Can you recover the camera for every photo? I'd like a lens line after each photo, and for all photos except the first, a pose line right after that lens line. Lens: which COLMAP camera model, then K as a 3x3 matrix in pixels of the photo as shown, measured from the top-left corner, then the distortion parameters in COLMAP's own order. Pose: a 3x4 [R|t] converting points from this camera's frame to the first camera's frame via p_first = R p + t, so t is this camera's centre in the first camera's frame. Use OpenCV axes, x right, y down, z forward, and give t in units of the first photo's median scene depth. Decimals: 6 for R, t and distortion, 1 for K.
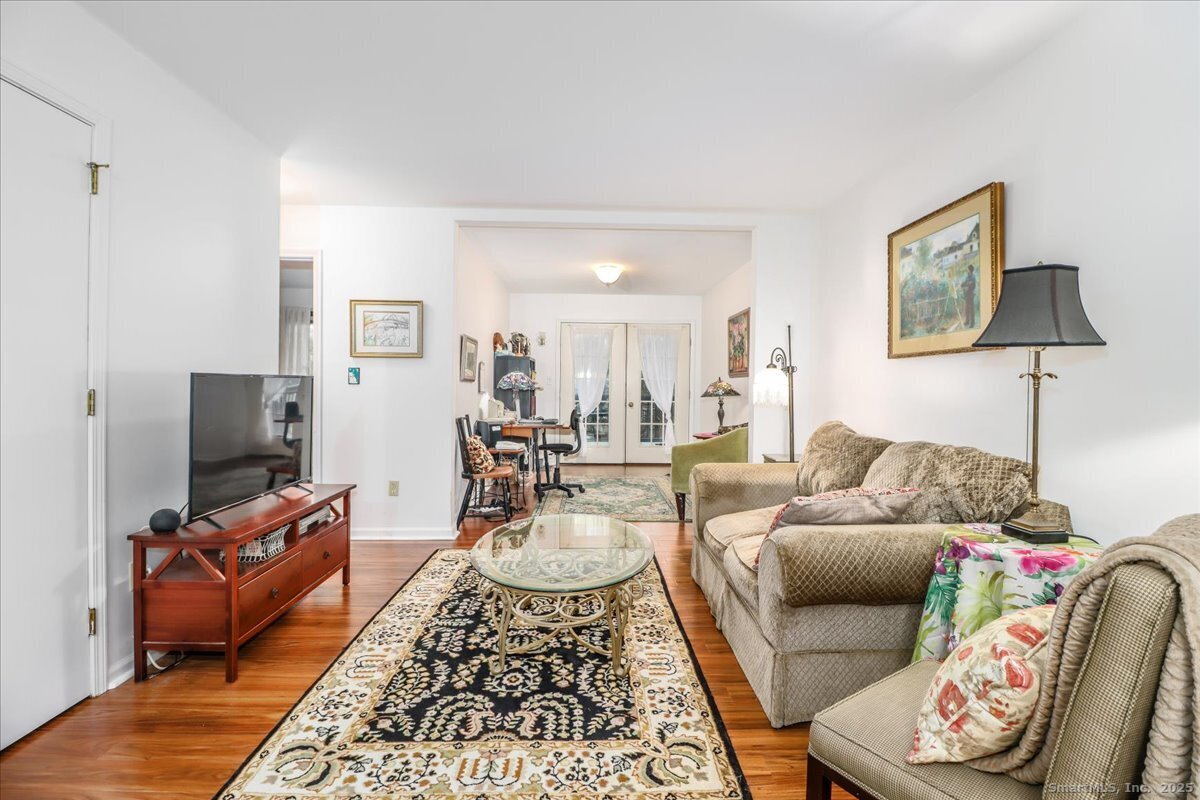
lens RADIAL K [[556.0, 0, 603.7], [0, 556.0, 390.6], [0, 0, 1]] dist [0.000598, -0.013543]
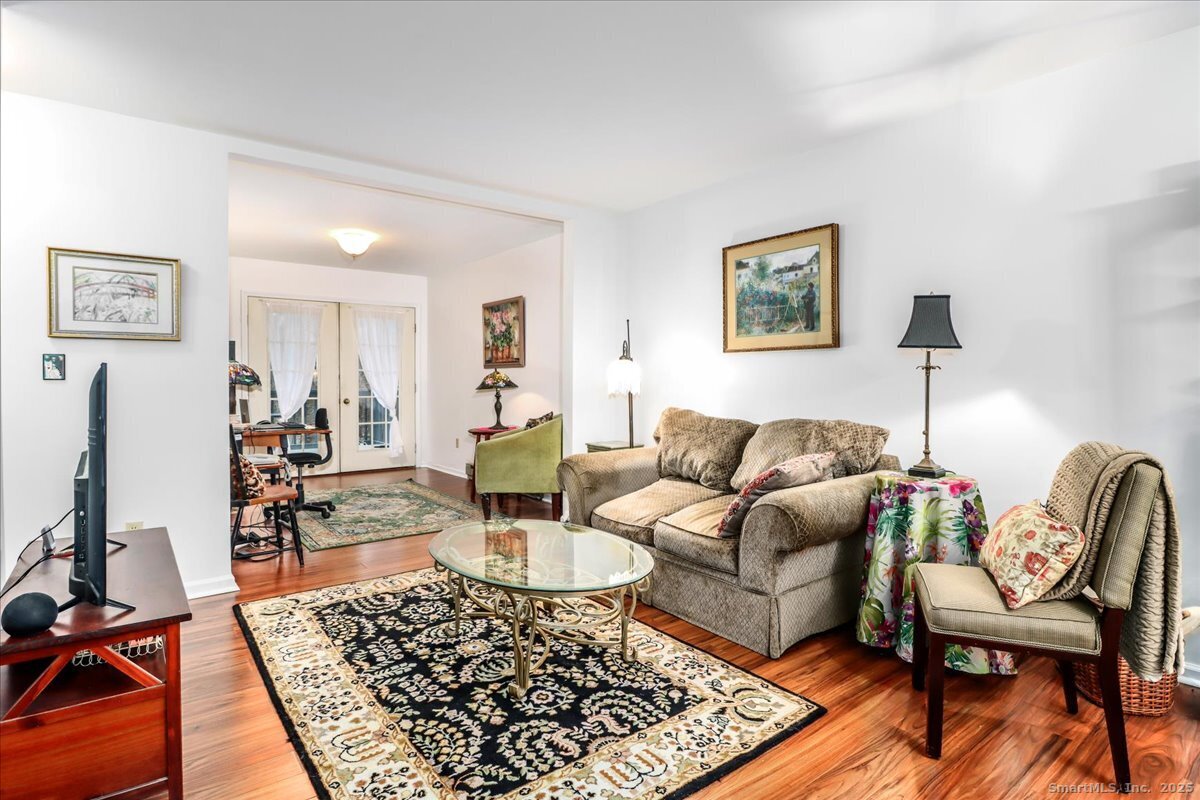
lens RADIAL K [[618.6, 0, 601.1], [0, 618.6, 390.0], [0, 0, 1]] dist [-0.000455, -0.005248]
pose [[0.811822, -0.021667, 0.583502, -0.601257], [0.014884, 0.999754, 0.016415, -0.004328], [-0.583715, -0.004641, 0.811946, 0.101167]]
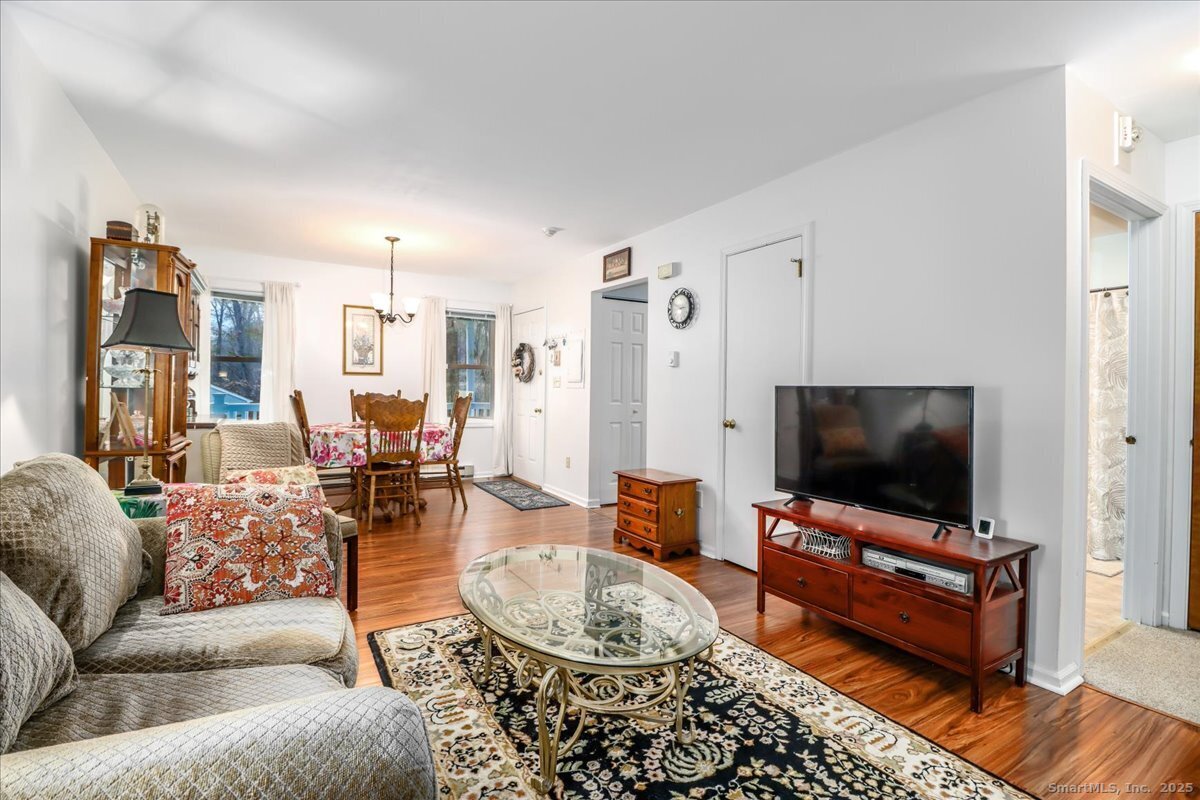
lens RADIAL K [[556.0, 0, 601.8], [0, 556.0, 390.4], [0, 0, 1]] dist [0.000598, -0.013543]
pose [[-0.876643, -0.022523, -0.480615, 0.300340], [-0.029946, 0.999521, 0.007780, -0.015690], [0.480210, 0.021213, -0.876897, 1.773509]]
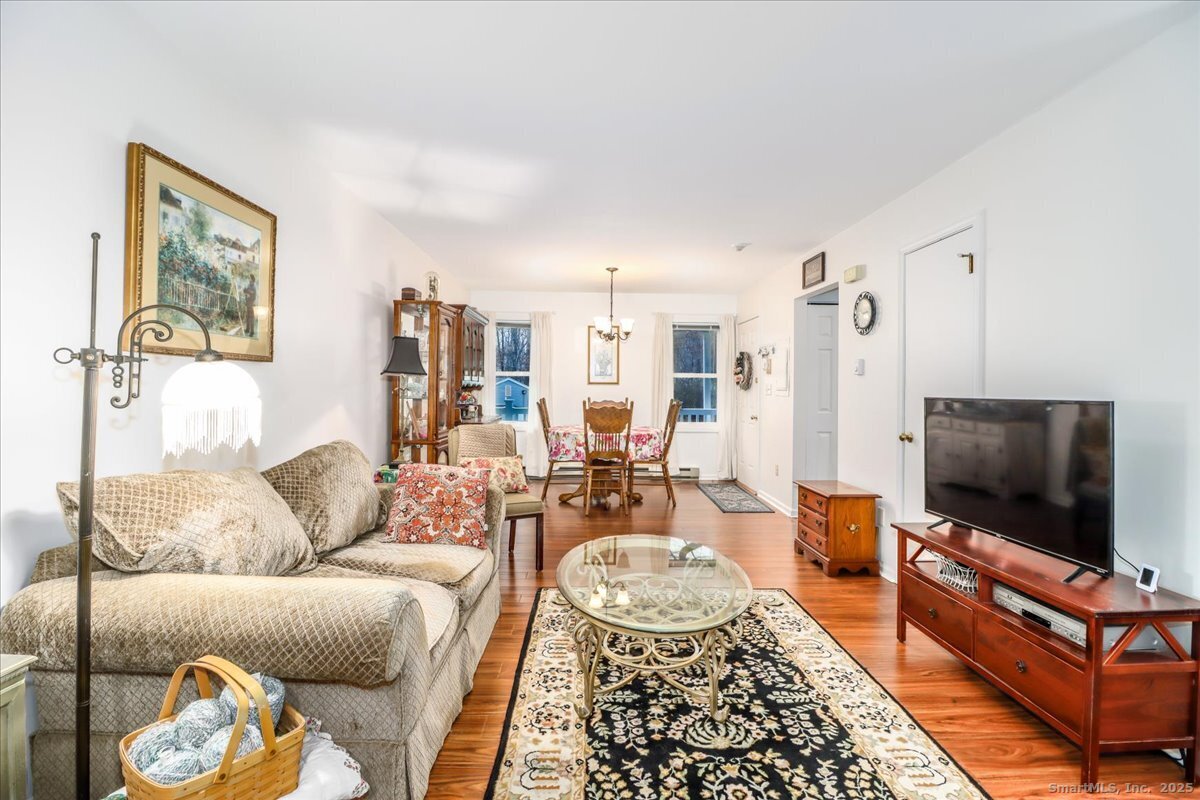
lens RADIAL K [[556.0, 0, 601.8], [0, 556.0, 390.0], [0, 0, 1]] dist [0.000598, -0.013543]
pose [[-0.999721, -0.021646, 0.009484, 0.011049], [-0.021523, 0.999687, 0.012788, -0.043363], [-0.009758, 0.012581, -0.999873, 2.013560]]
